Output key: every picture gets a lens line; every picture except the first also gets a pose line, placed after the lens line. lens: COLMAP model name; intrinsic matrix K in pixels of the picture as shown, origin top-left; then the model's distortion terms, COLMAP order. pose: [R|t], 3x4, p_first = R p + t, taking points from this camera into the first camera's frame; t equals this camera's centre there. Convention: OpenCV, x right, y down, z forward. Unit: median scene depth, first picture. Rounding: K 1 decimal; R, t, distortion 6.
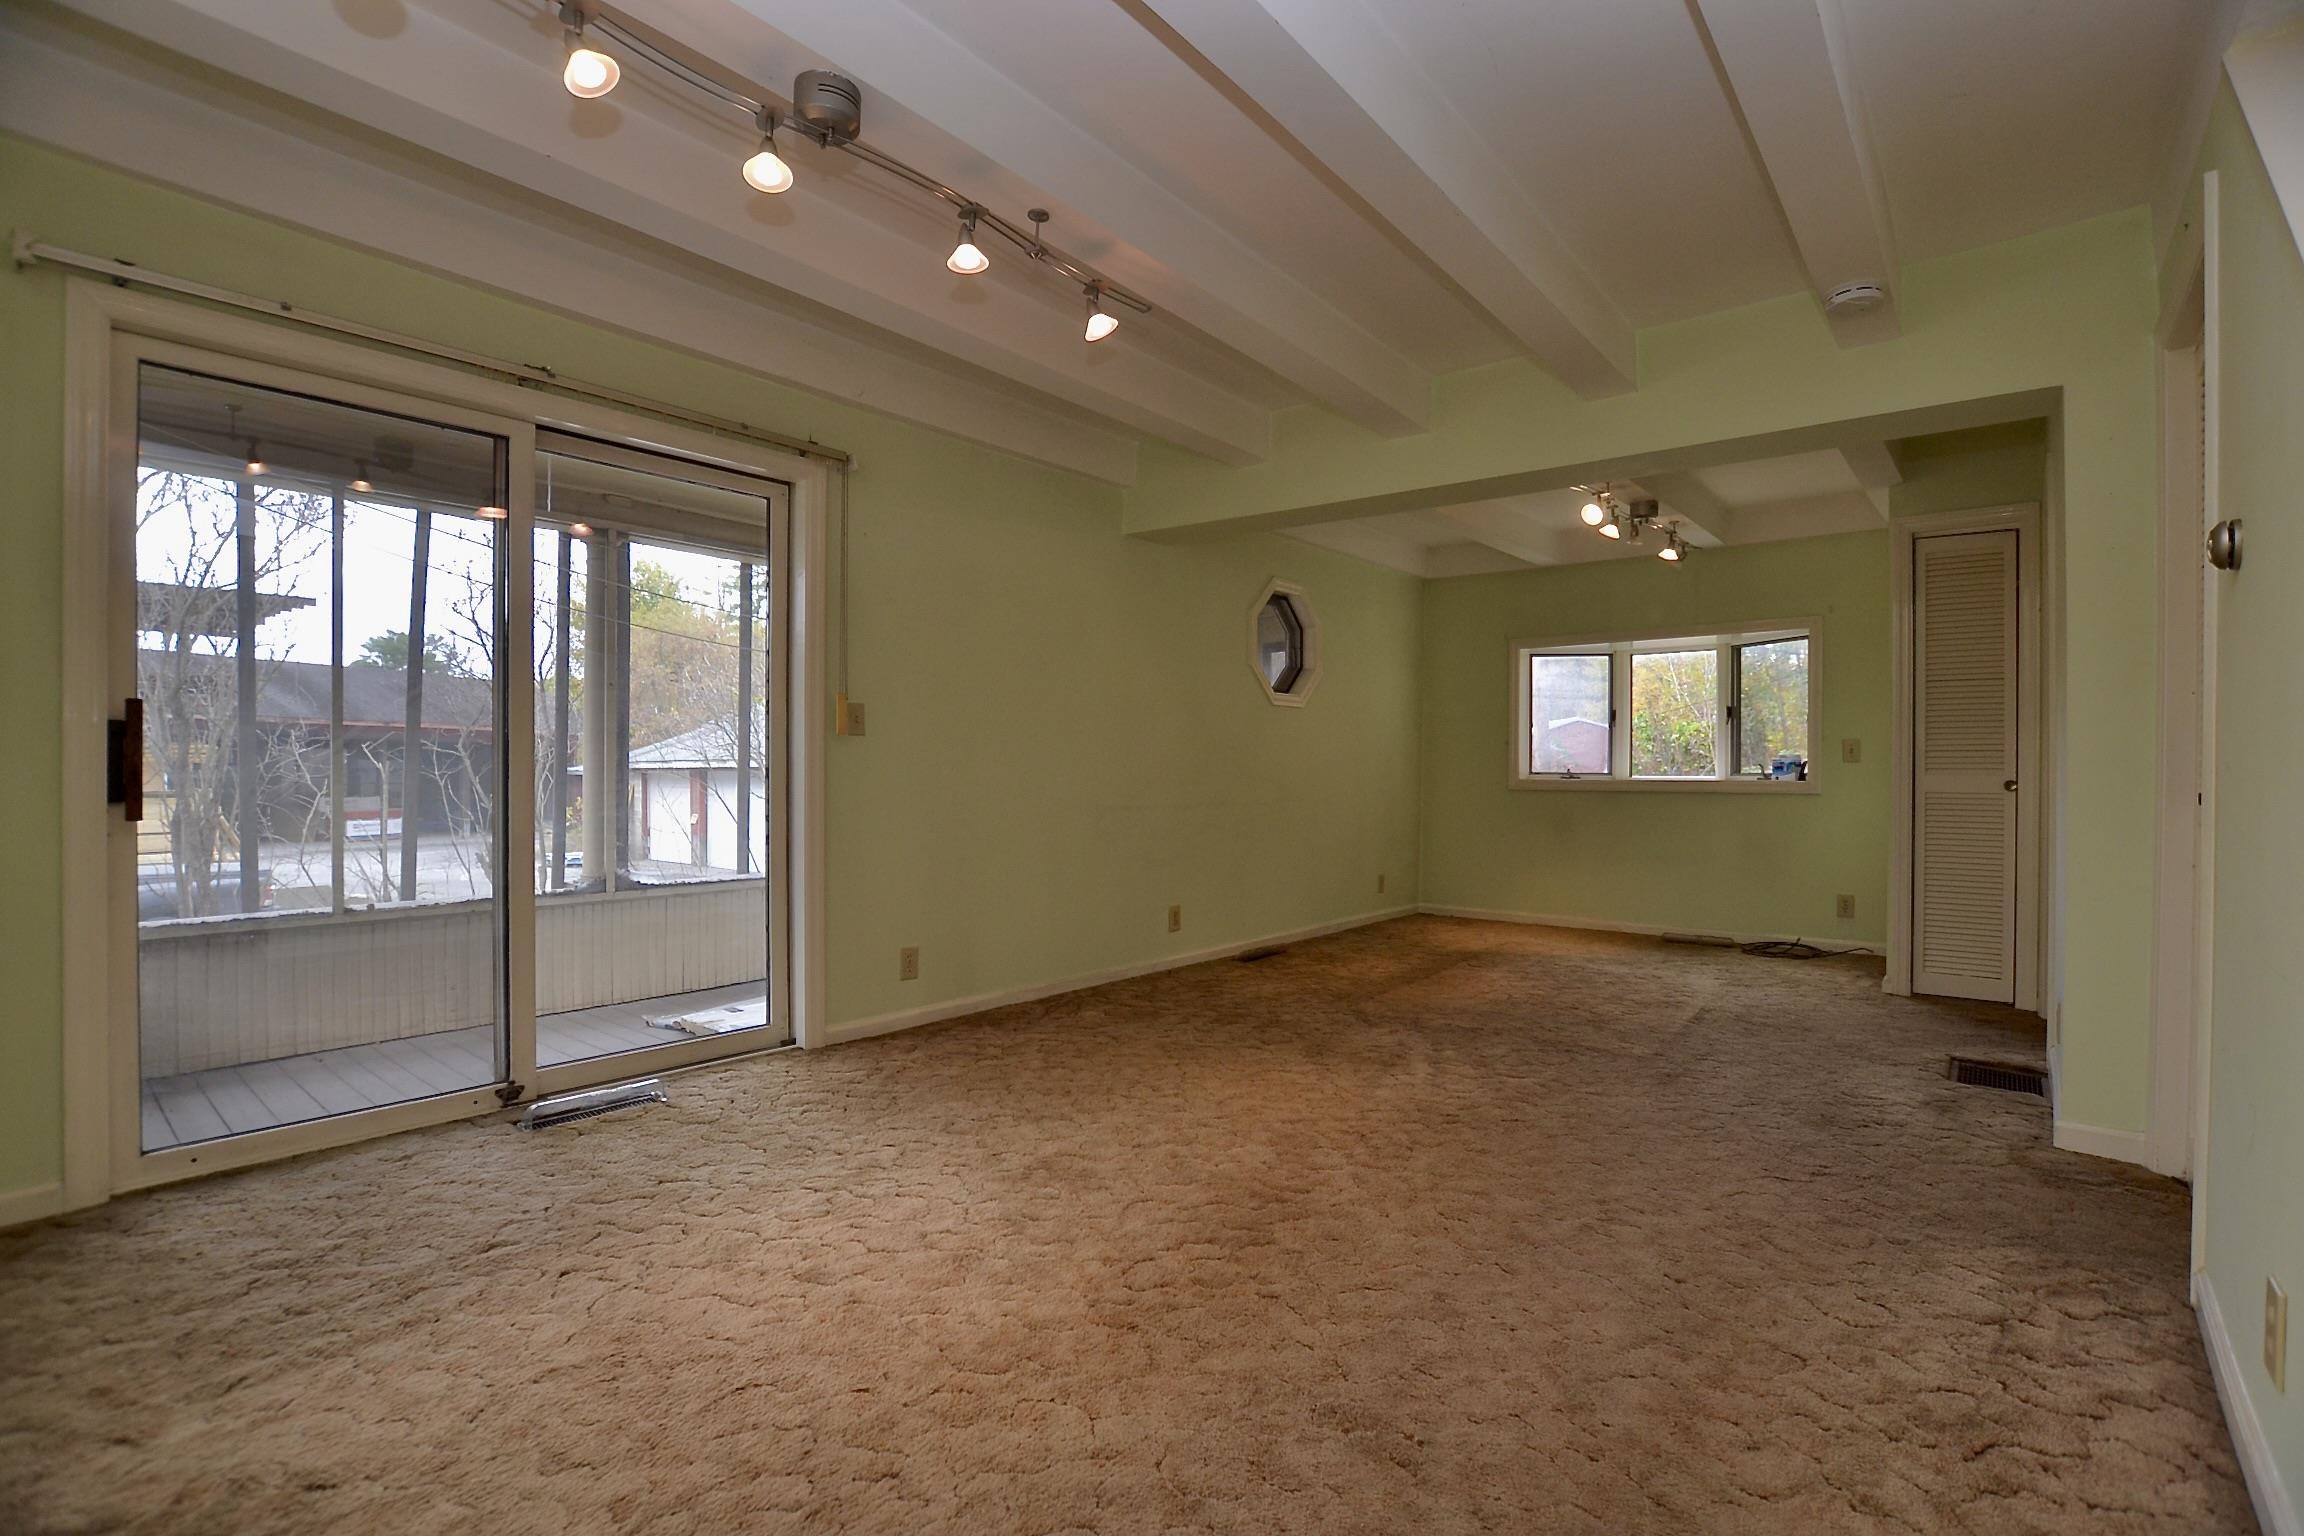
lens RADIAL K [[1025.0, 0, 1152.6], [0, 1025.0, 775.7], [0, 0, 1]] dist [-0.036965, 0.005691]
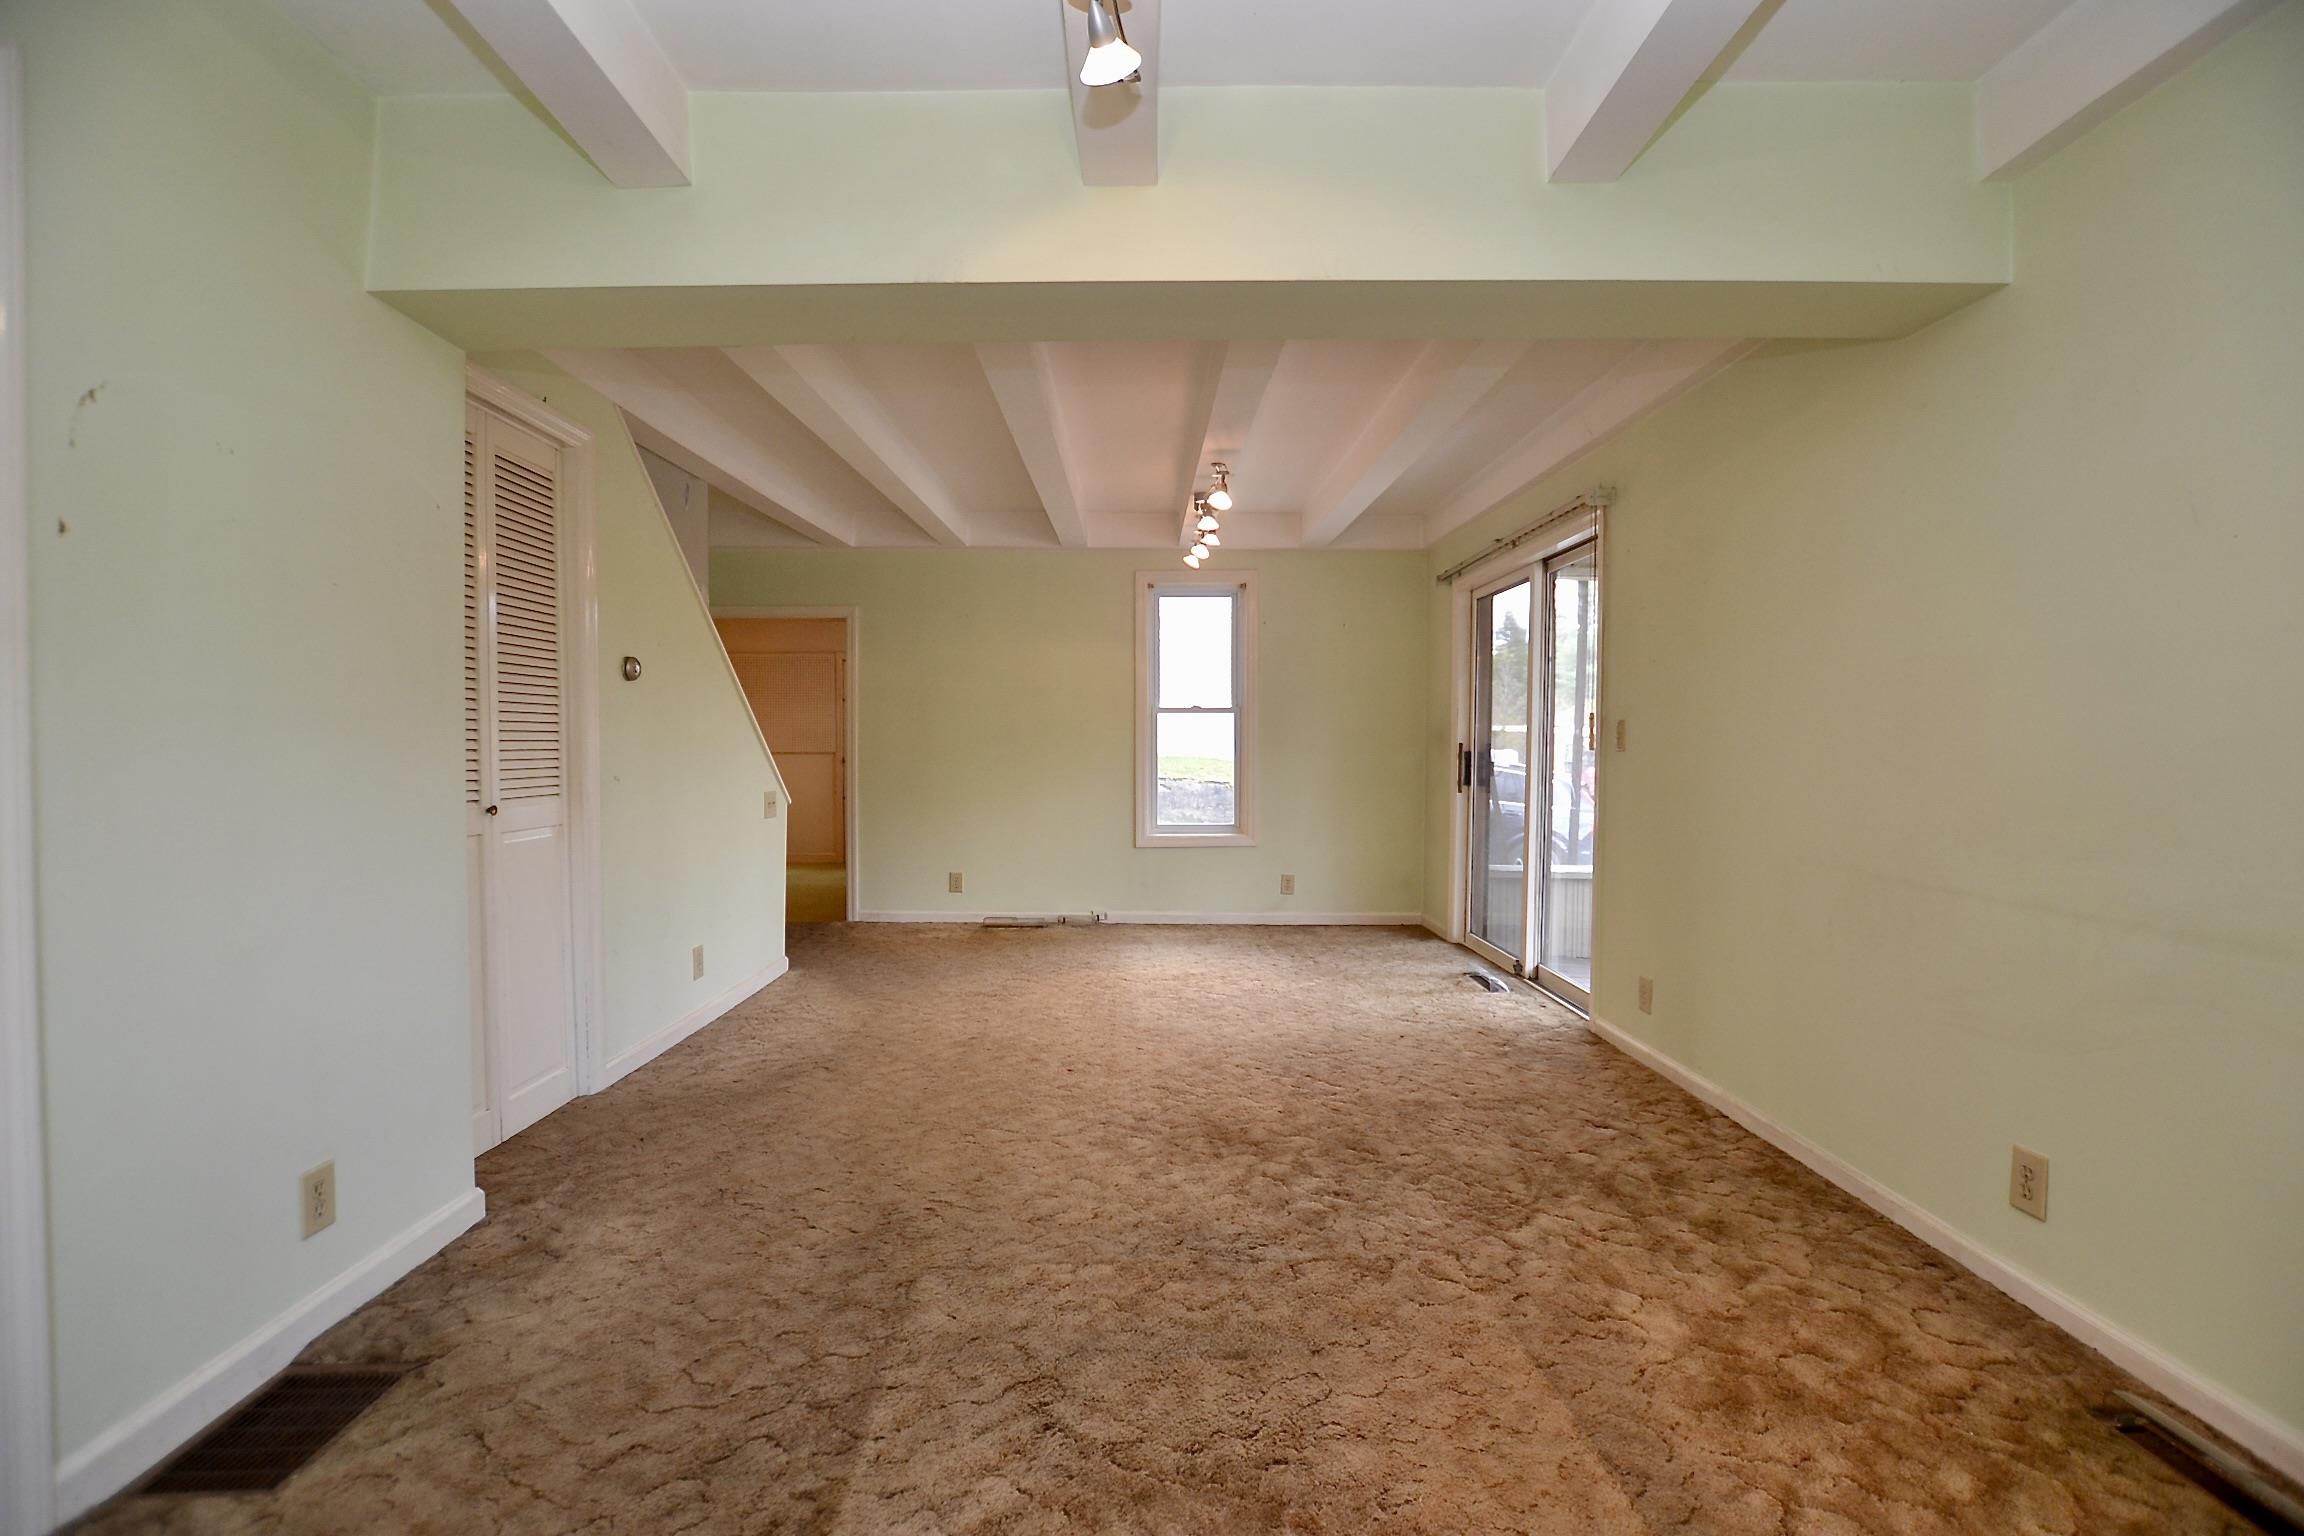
lens RADIAL K [[1025.0, 0, 1152.6], [0, 1025.0, 775.7], [0, 0, 1]] dist [-0.036965, 0.005691]
pose [[-0.747313, 0.013686, -0.664331, 0.827835], [-0.010943, 0.999399, 0.032899, -0.046210], [0.664382, 0.031855, -0.746714, 1.621130]]
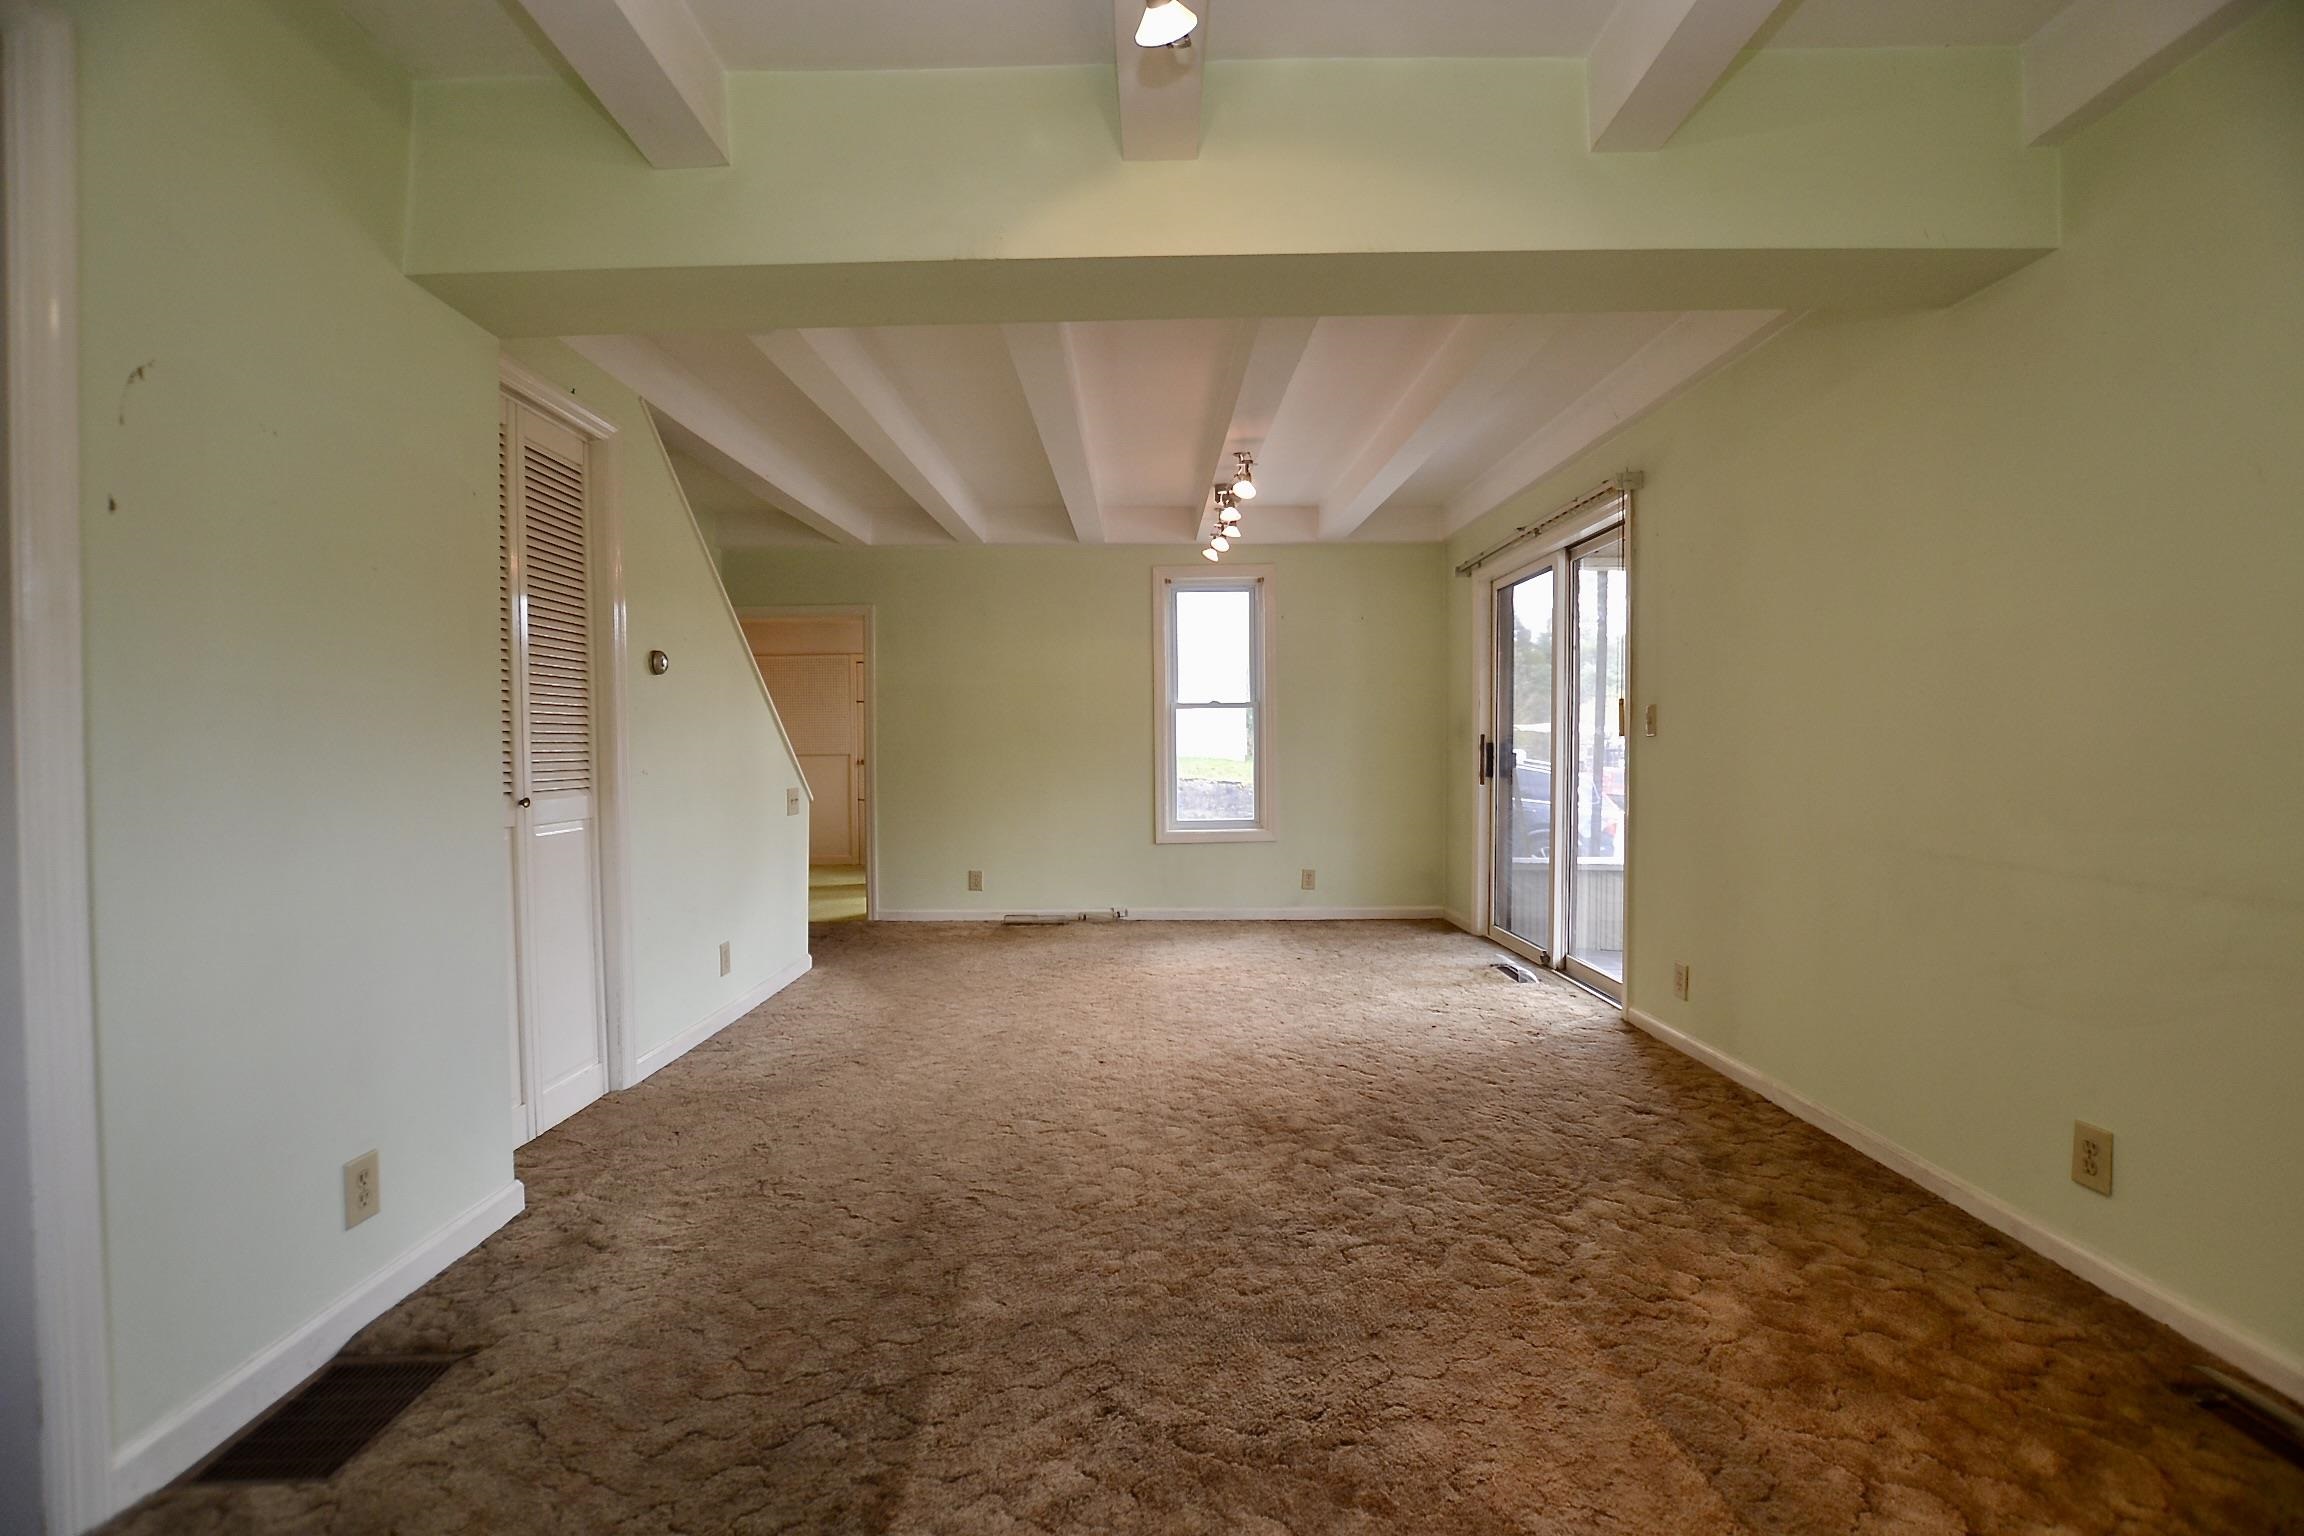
lens RADIAL K [[1025.0, 0, 1152.6], [0, 1025.0, 775.7], [0, 0, 1]] dist [-0.036965, 0.005691]
pose [[-0.751513, 0.018764, -0.659452, 0.841793], [-0.000693, 0.999572, 0.029231, -0.031038], [0.659718, 0.022424, -0.751178, 1.601483]]
